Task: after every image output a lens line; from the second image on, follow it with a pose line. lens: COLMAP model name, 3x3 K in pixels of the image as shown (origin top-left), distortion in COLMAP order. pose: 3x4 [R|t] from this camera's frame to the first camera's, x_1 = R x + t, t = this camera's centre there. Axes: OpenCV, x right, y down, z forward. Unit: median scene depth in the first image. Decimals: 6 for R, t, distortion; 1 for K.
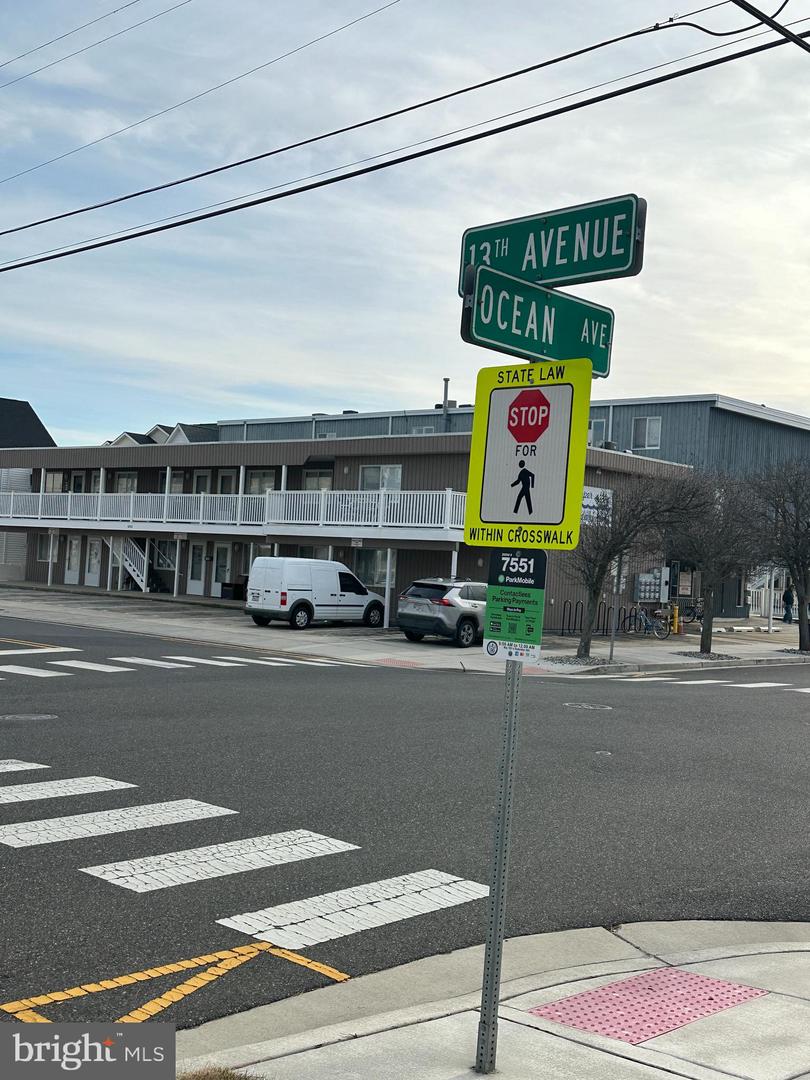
lens RADIAL K [[1297.2, 0, 406.2], [0, 1297.2, 541.6], [0, 0, 1]] dist [0.111577, 0.000000]
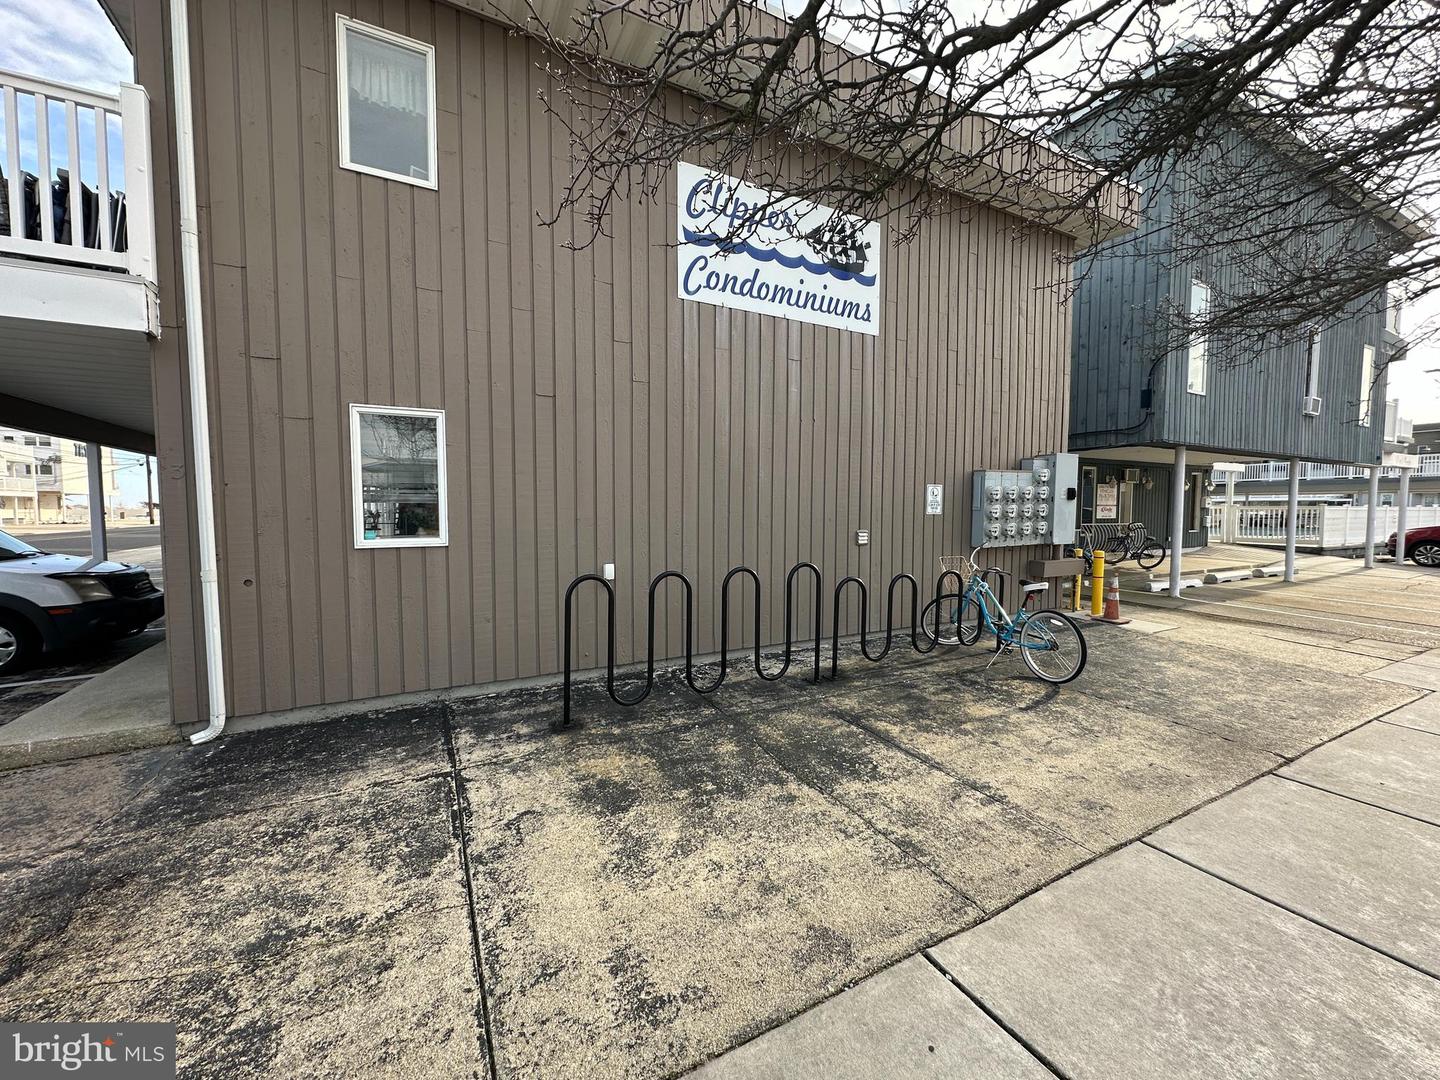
lens RADIAL K [[576.2, 0, 719.1], [0, 576.2, 539.5], [0, 0, 1]] dist [0.002118, 0.000052]
pose [[0.936588, -0.035382, -0.348641, 0.164987], [0.056946, 0.997033, 0.051796, 0.031350], [0.345774, -0.068365, 0.935824, 0.821183]]
